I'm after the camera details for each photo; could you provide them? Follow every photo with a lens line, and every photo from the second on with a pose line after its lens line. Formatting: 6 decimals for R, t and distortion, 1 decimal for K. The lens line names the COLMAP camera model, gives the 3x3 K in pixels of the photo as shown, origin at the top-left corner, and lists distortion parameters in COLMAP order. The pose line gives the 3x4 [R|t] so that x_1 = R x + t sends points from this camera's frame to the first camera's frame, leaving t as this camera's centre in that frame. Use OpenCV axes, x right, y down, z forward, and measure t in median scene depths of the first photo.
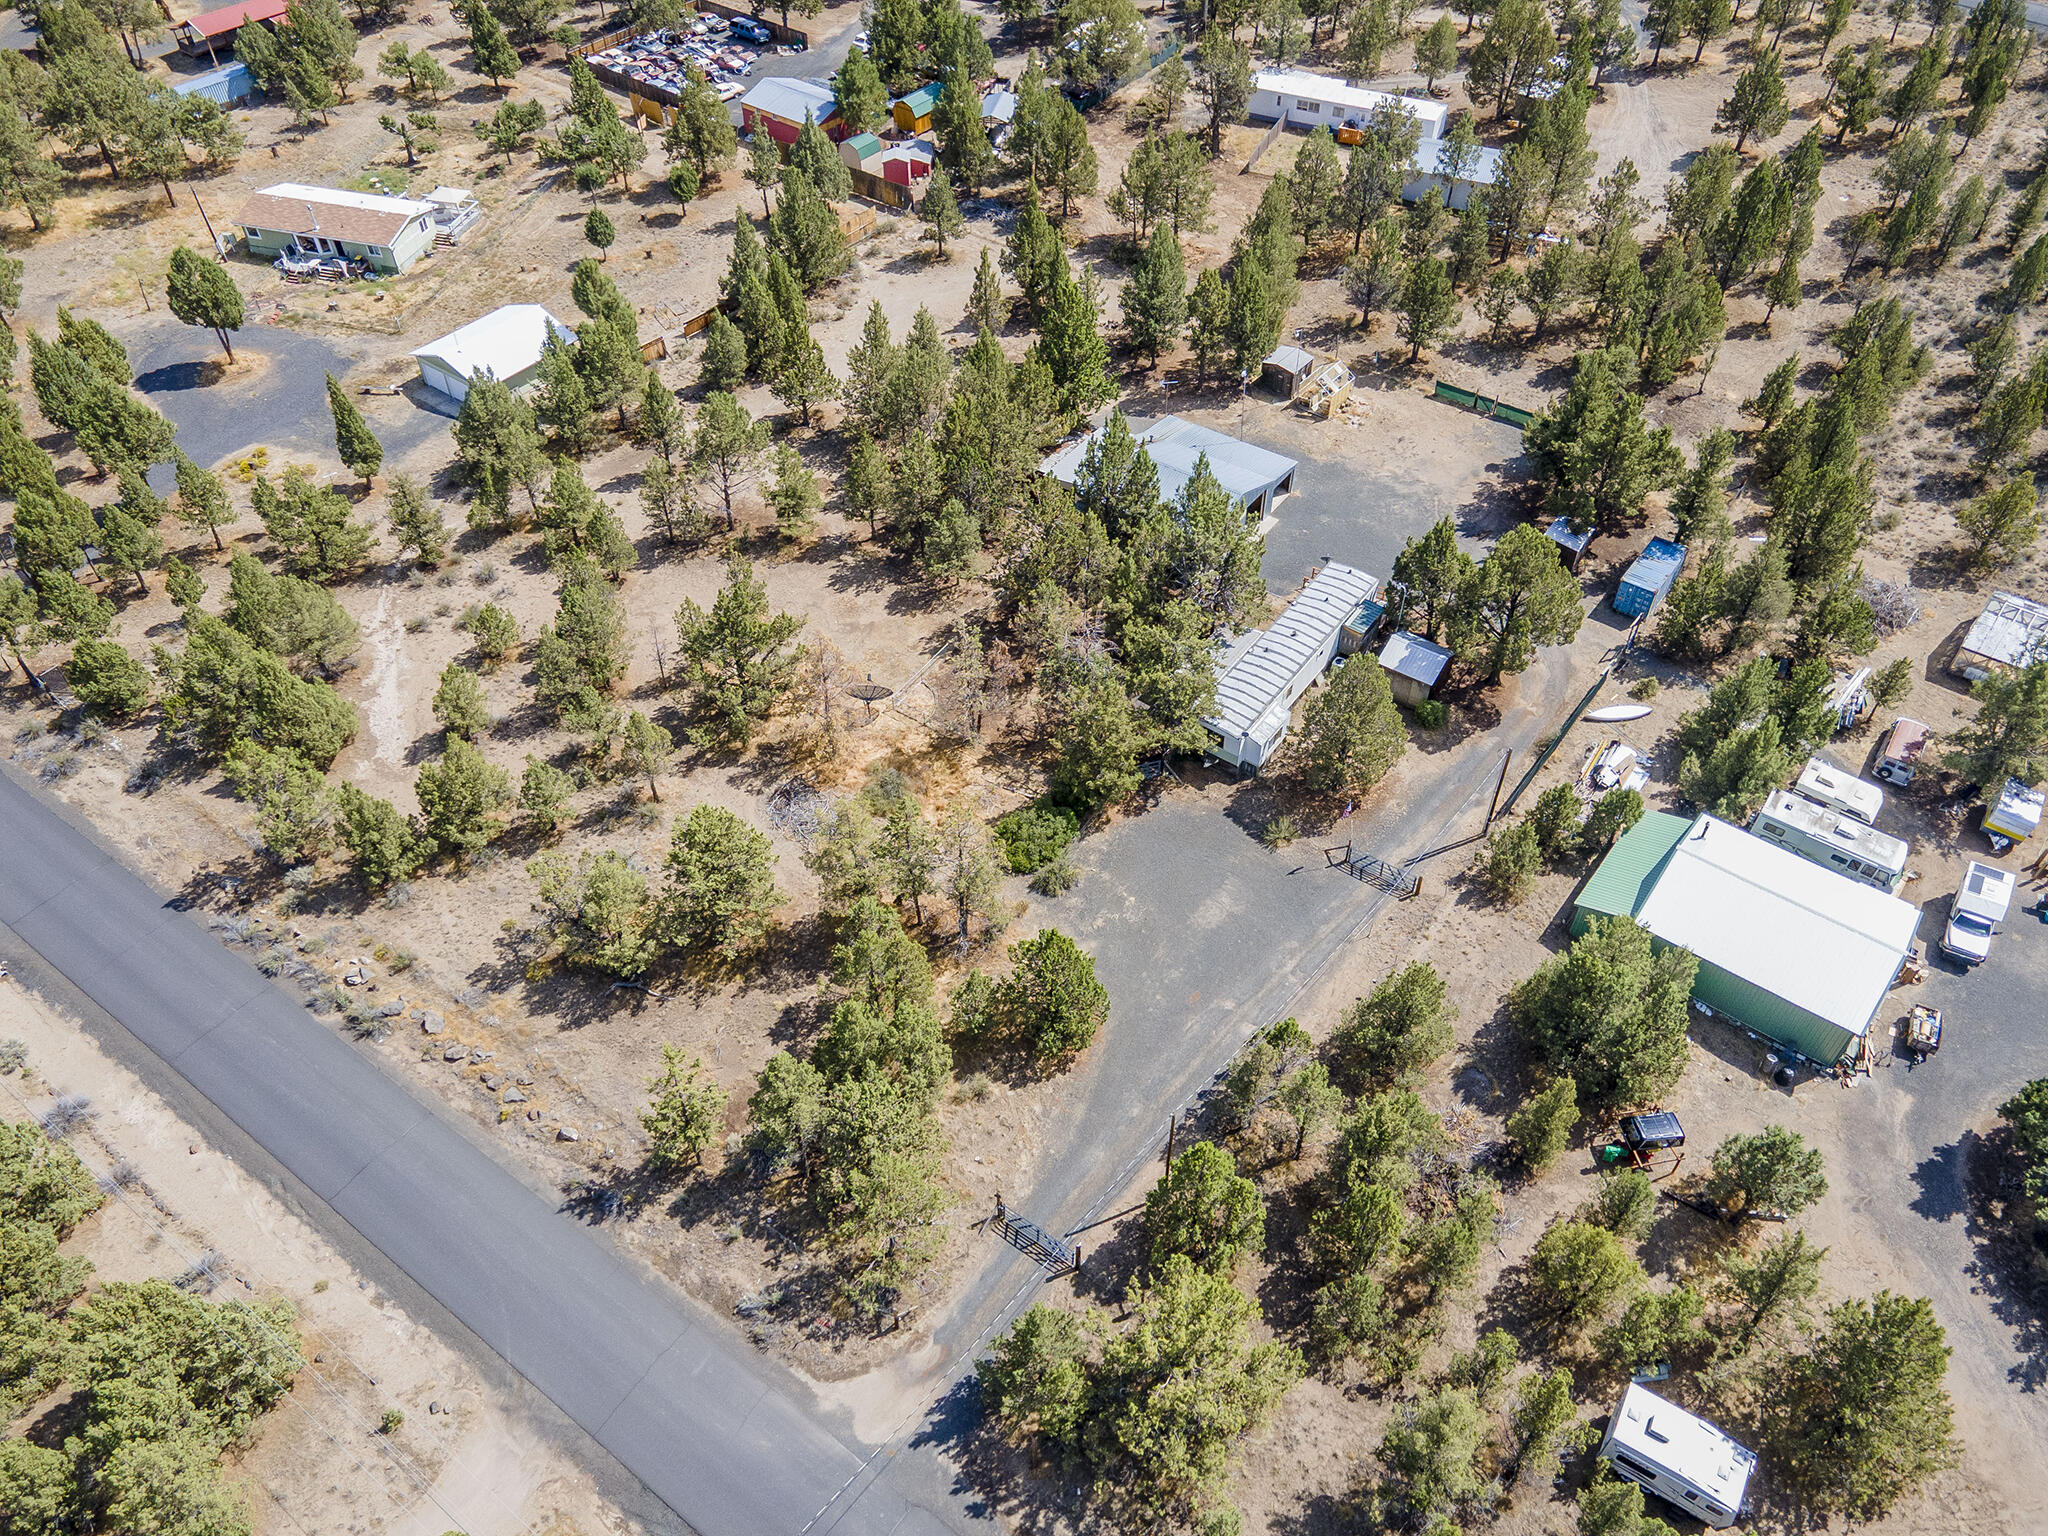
lens RADIAL K [[1496.0, 0, 1026.6], [0, 1496.0, 763.2], [0, 0, 1]] dist [0.015594, 0.058029]
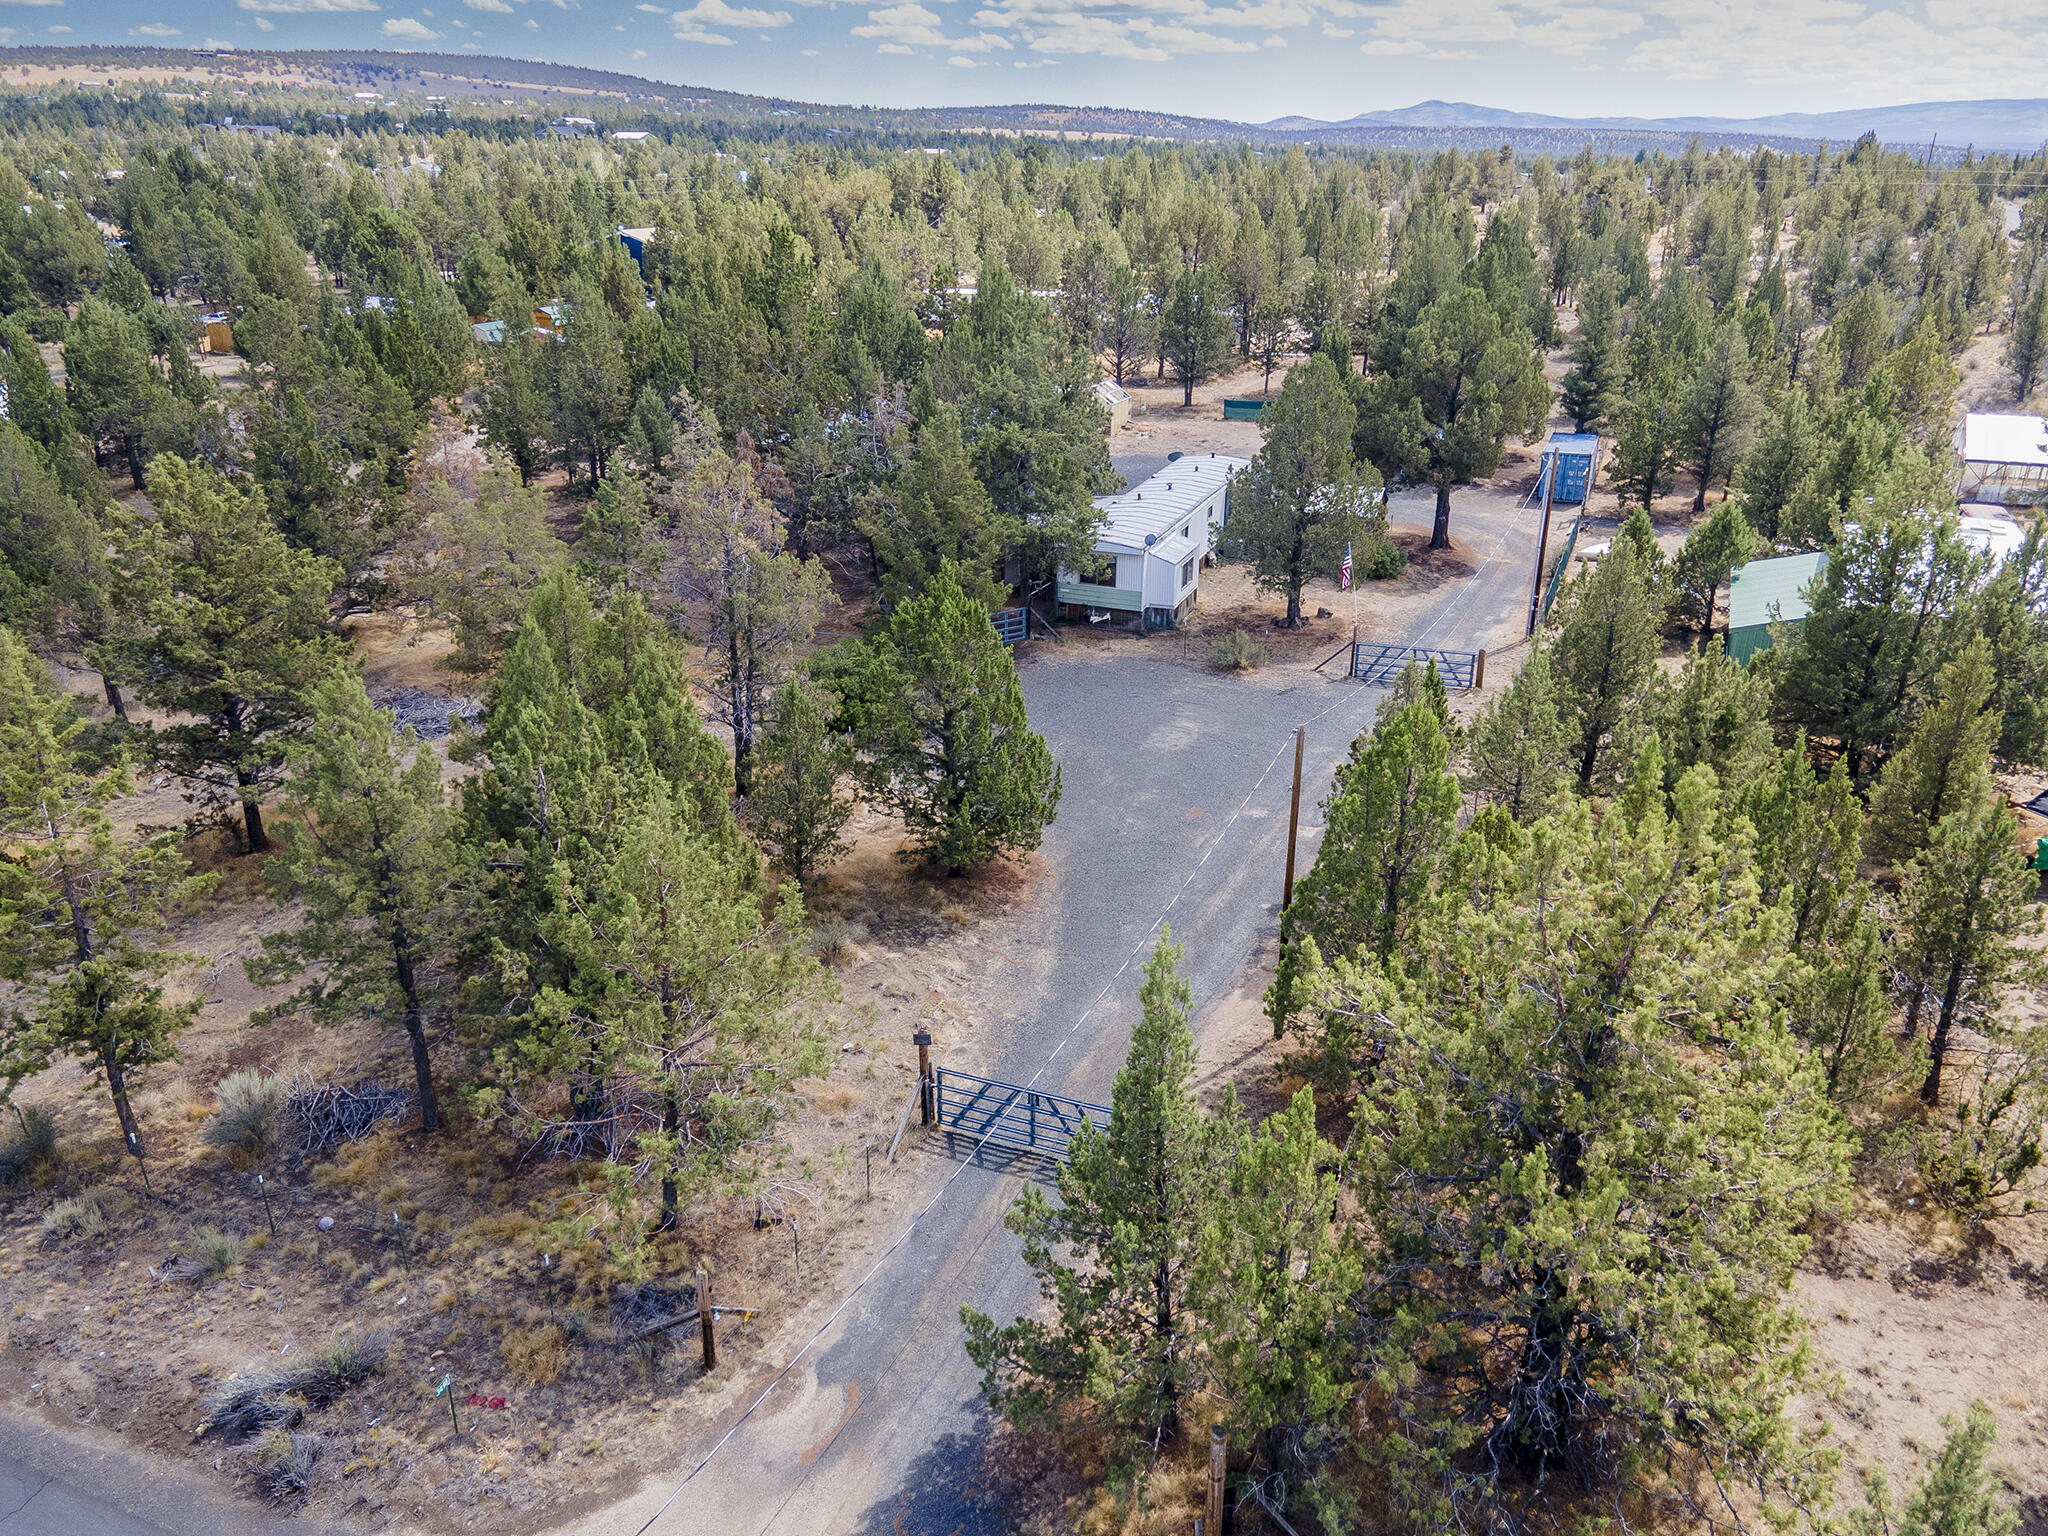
lens RADIAL K [[1496.0, 0, 1024.0], [0, 1496.0, 768.0], [0, 0, 1]] dist [0.022048, 0.032920]
pose [[0.968307, -0.084367, 0.235084, -0.065019], [0.169393, 0.913504, -0.369888, 0.293746], [-0.183543, 0.397987, 0.898843, 0.461428]]
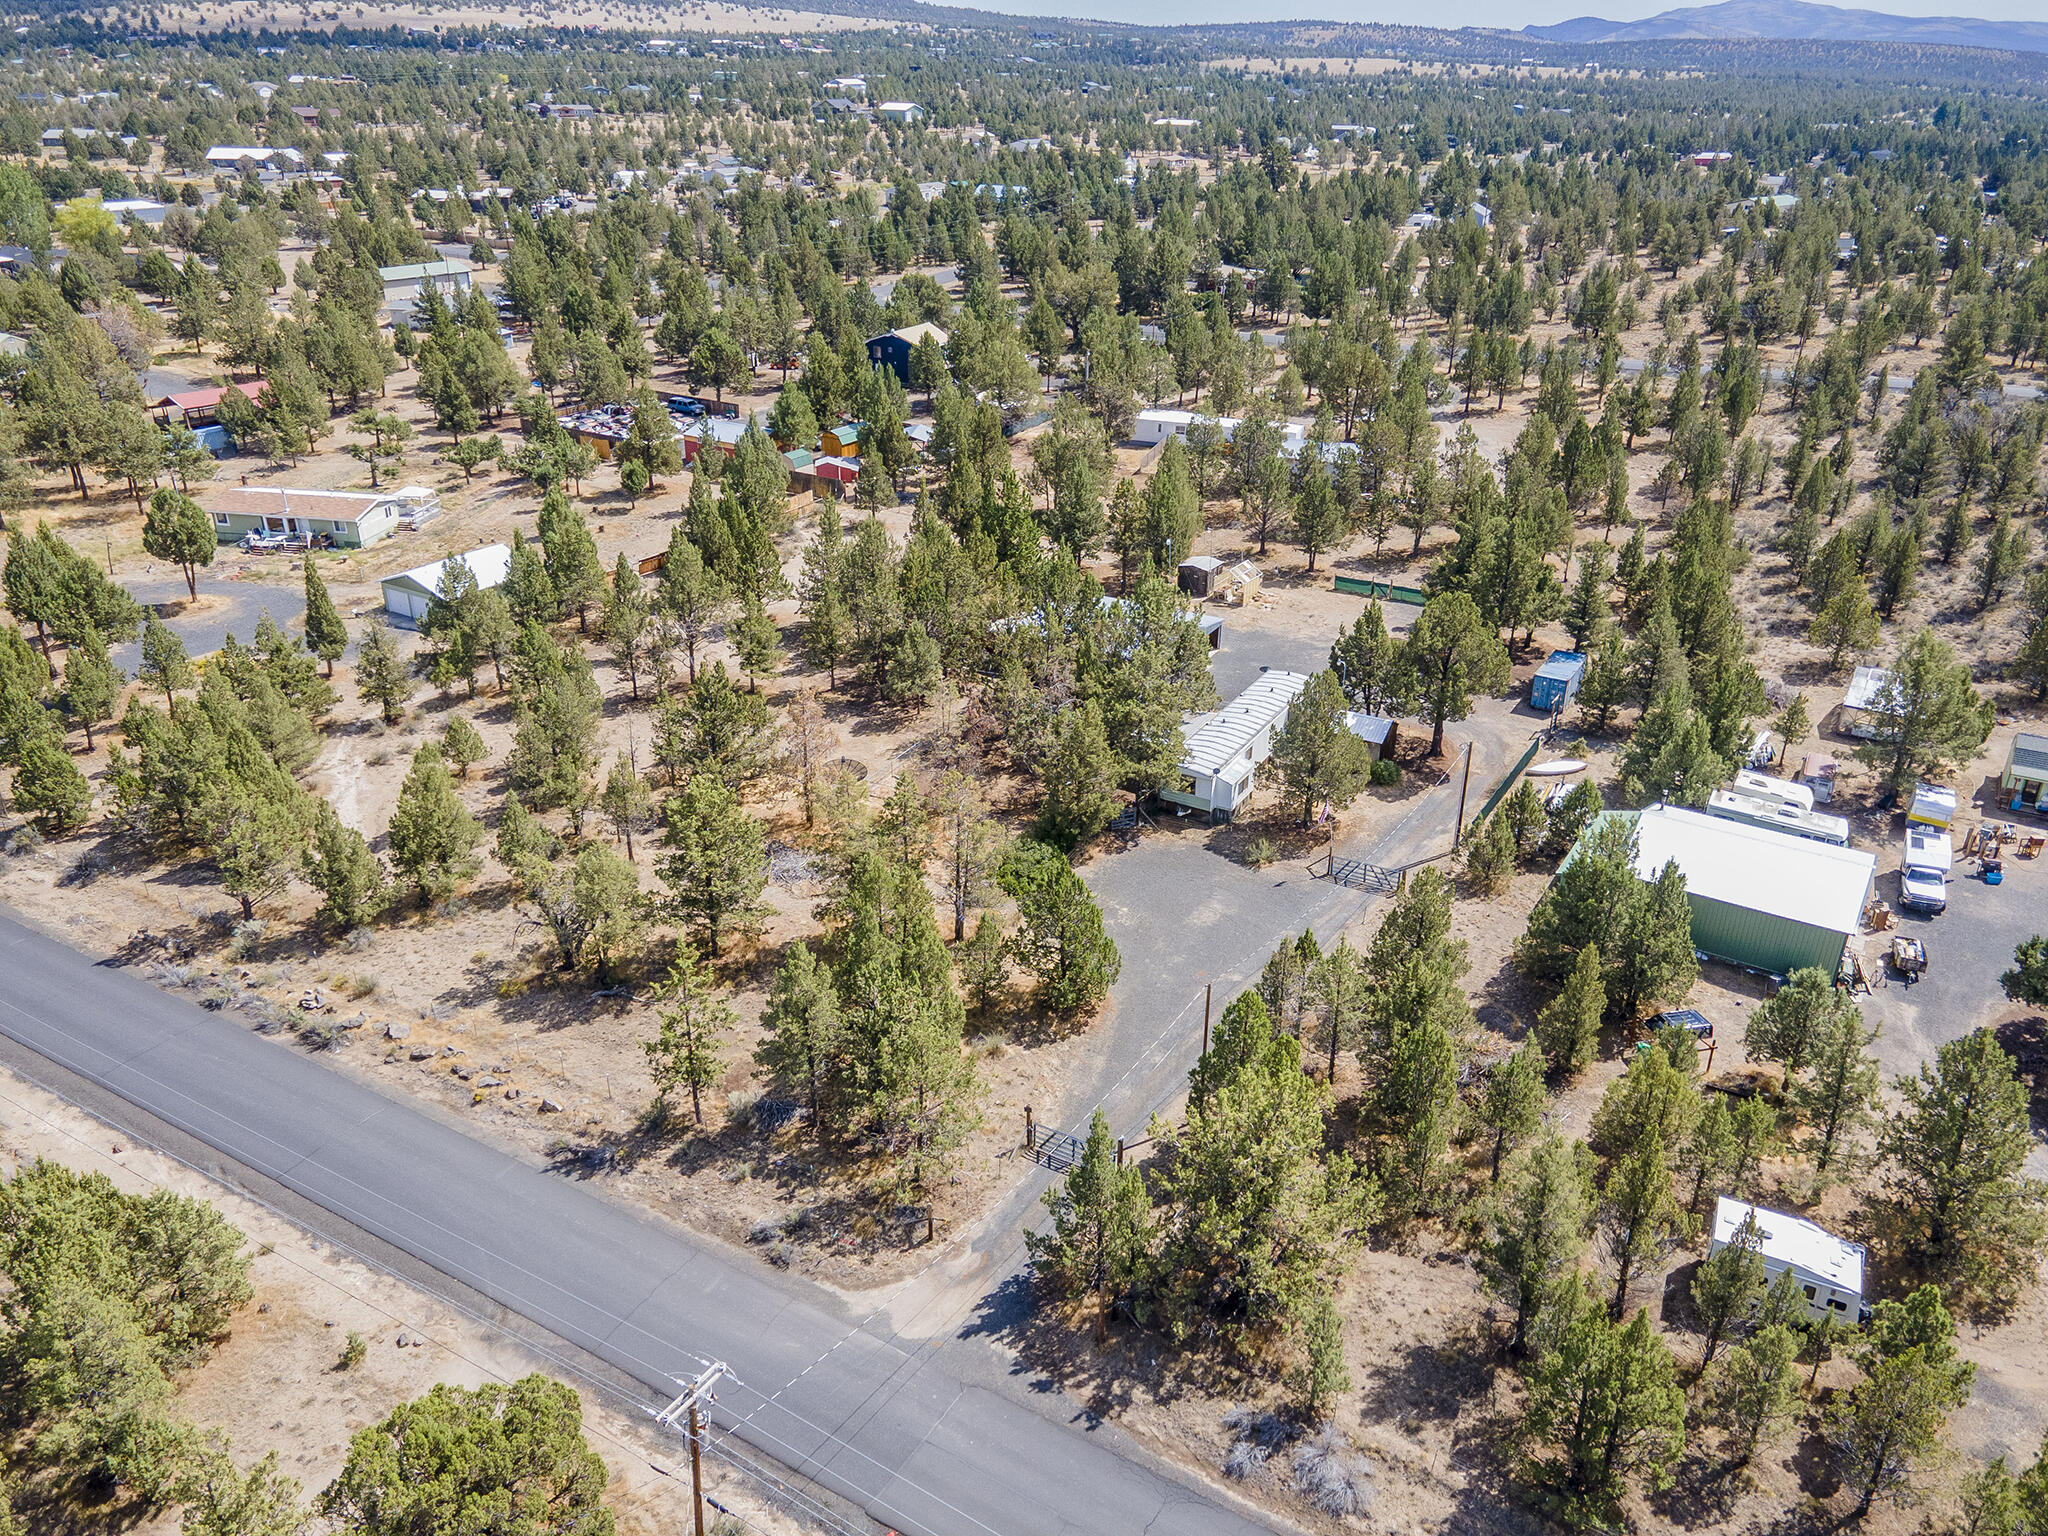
lens RADIAL K [[1496.0, 0, 1026.6], [0, 1496.0, 763.2], [0, 0, 1]] dist [0.015594, 0.058029]
pose [[0.995424, -0.028204, 0.091300, -0.077693], [0.057804, 0.938540, -0.340295, 0.314216], [-0.076092, 0.344015, 0.935876, 0.037805]]
